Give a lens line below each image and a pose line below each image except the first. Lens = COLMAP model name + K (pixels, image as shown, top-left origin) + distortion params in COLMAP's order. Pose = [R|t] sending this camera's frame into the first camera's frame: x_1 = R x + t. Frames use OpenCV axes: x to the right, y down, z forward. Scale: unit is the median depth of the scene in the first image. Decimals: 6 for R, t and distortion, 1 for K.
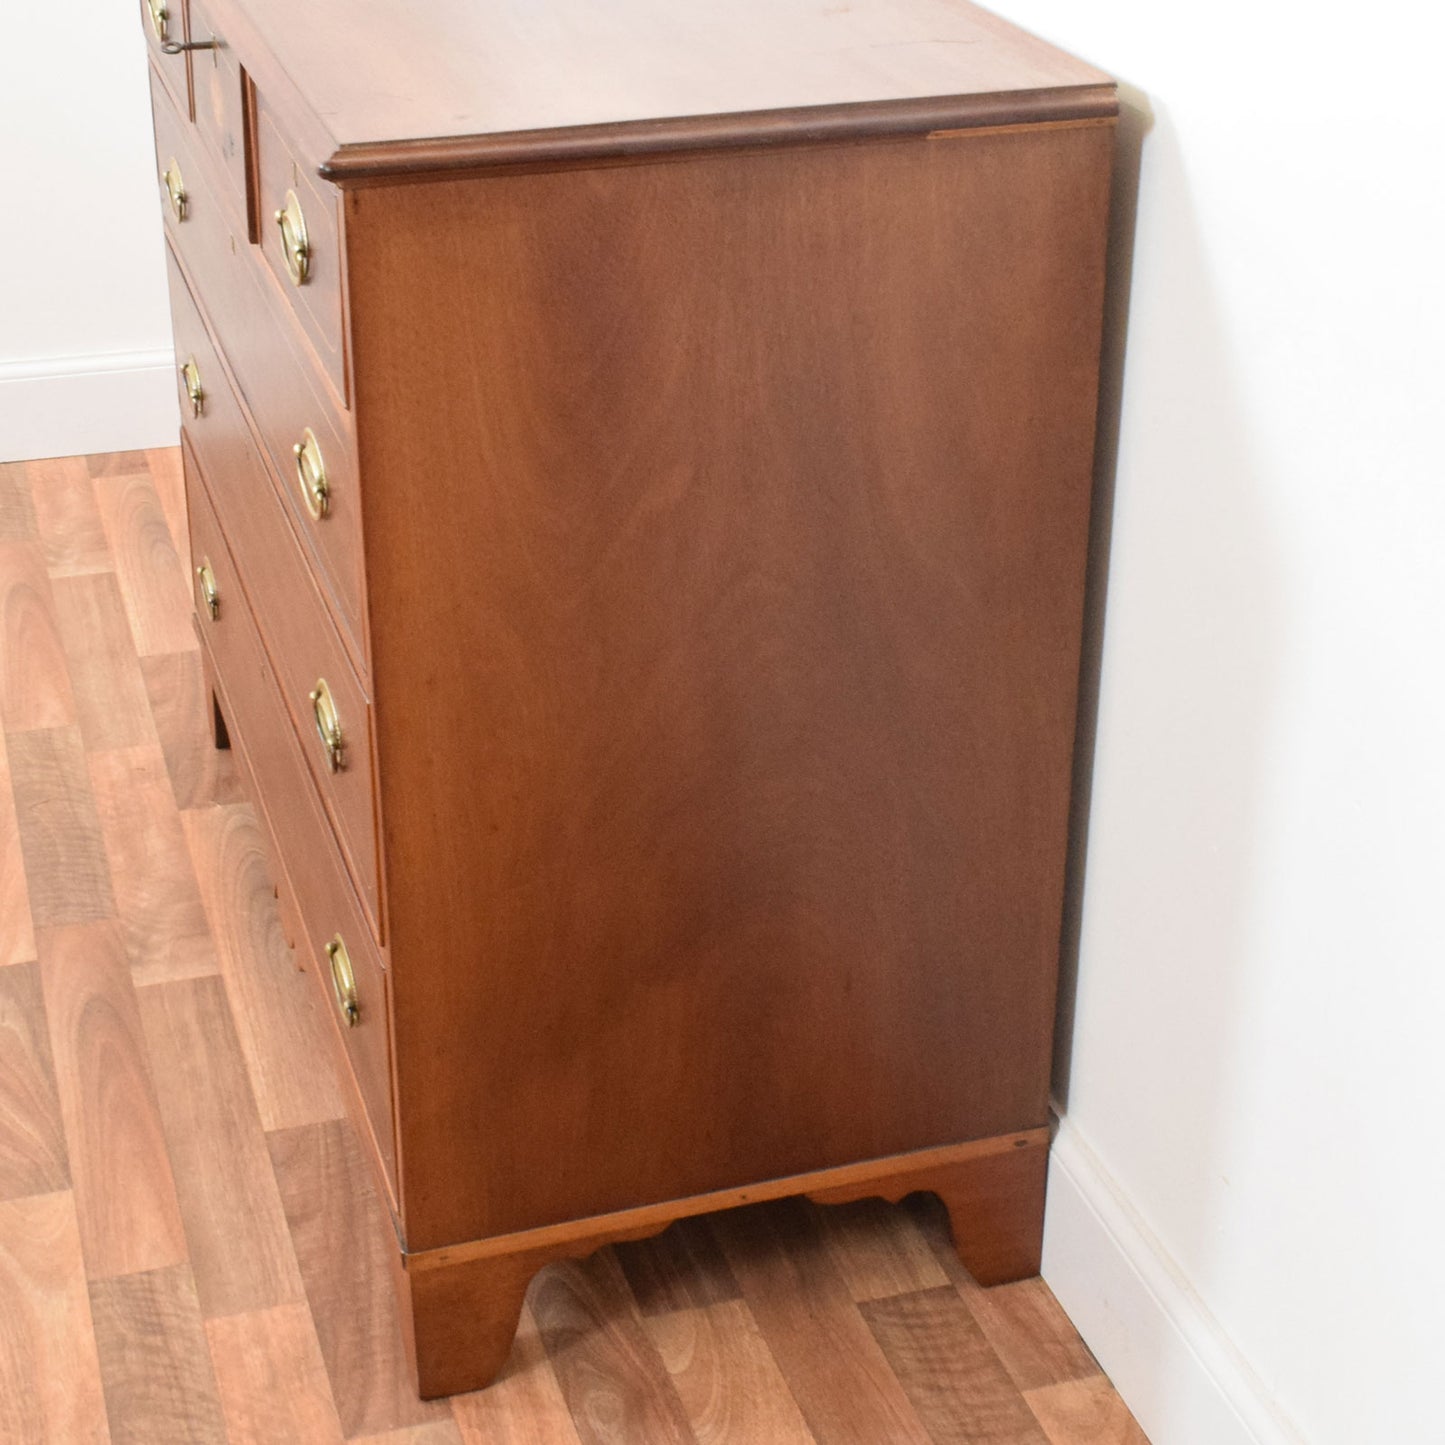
lens RADIAL K [[2558.4, 0, 771.1], [0, 2558.4, 638.4], [0, 0, 1]] dist [0.049785, 0.000000]
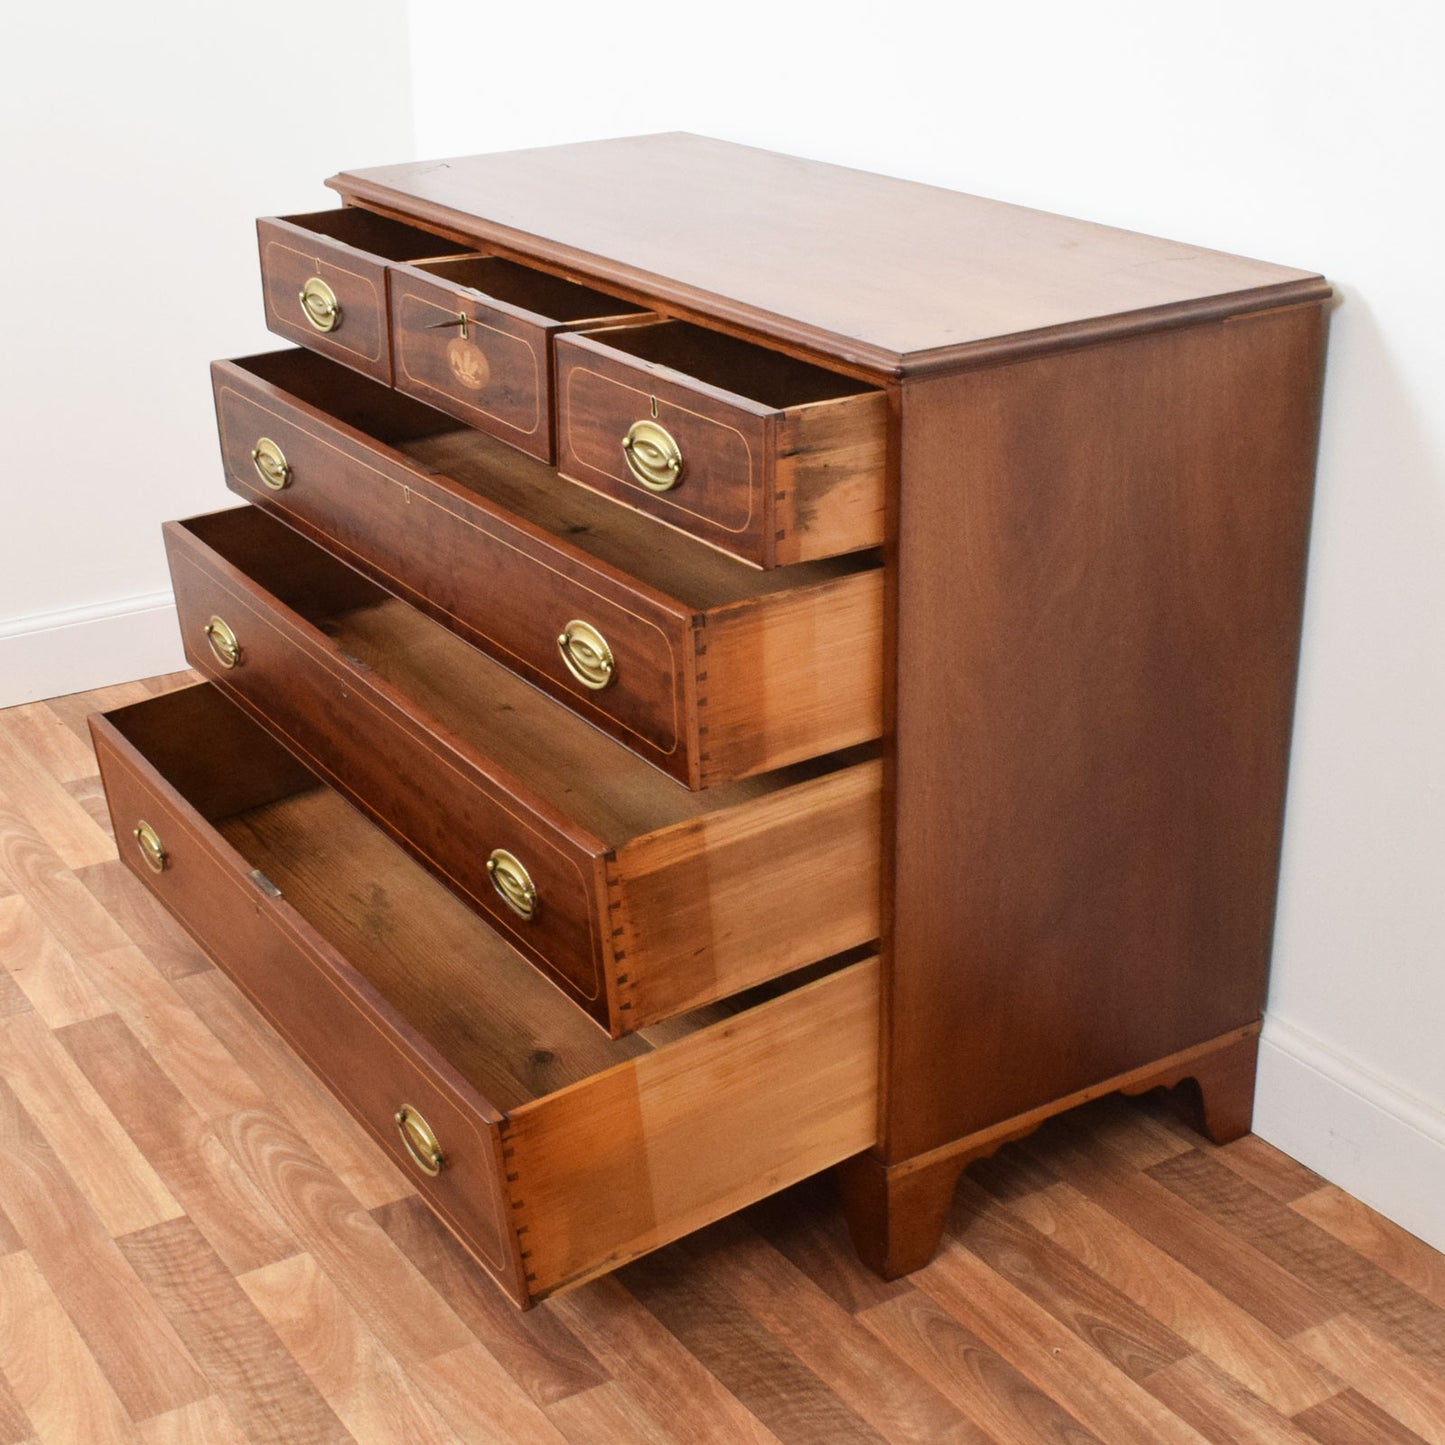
lens RADIAL K [[2281.2, 0, 718.0], [0, 2281.2, 732.1], [0, 0, 1]] dist [0.006196, 0.000000]
pose [[0.967089, -0.119298, 0.224739, -0.453382], [0.129360, 0.991127, -0.030539, 0.034340], [-0.219101, 0.058606, 0.973940, -0.167248]]
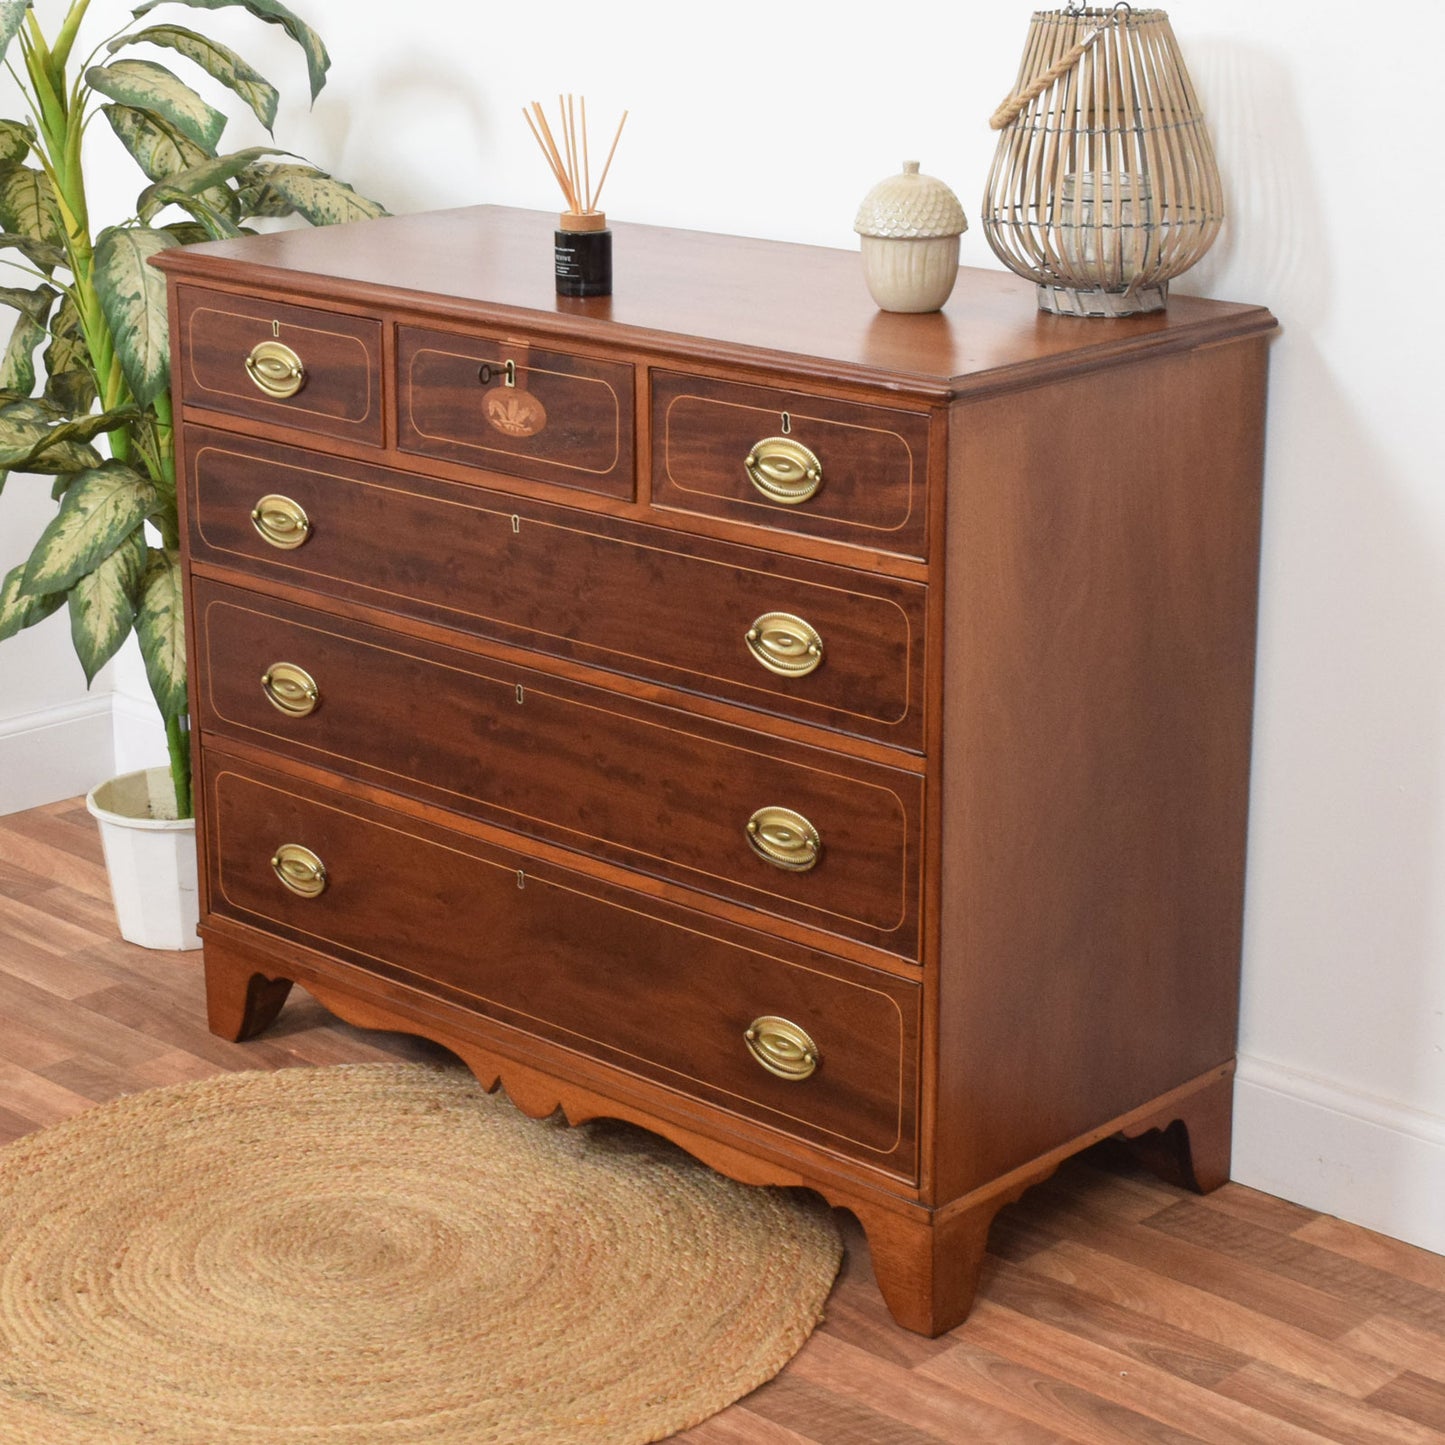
lens RADIAL K [[3164.8, 0, 712.1], [0, 3164.8, 711.5], [0, 0, 1]] dist [0.008569, 0.000000]
pose [[0.876700, -0.147363, 0.457910, -0.918356], [0.214713, 0.971711, -0.098371, 0.118929], [-0.430459, 0.184561, 0.883539, -0.435046]]
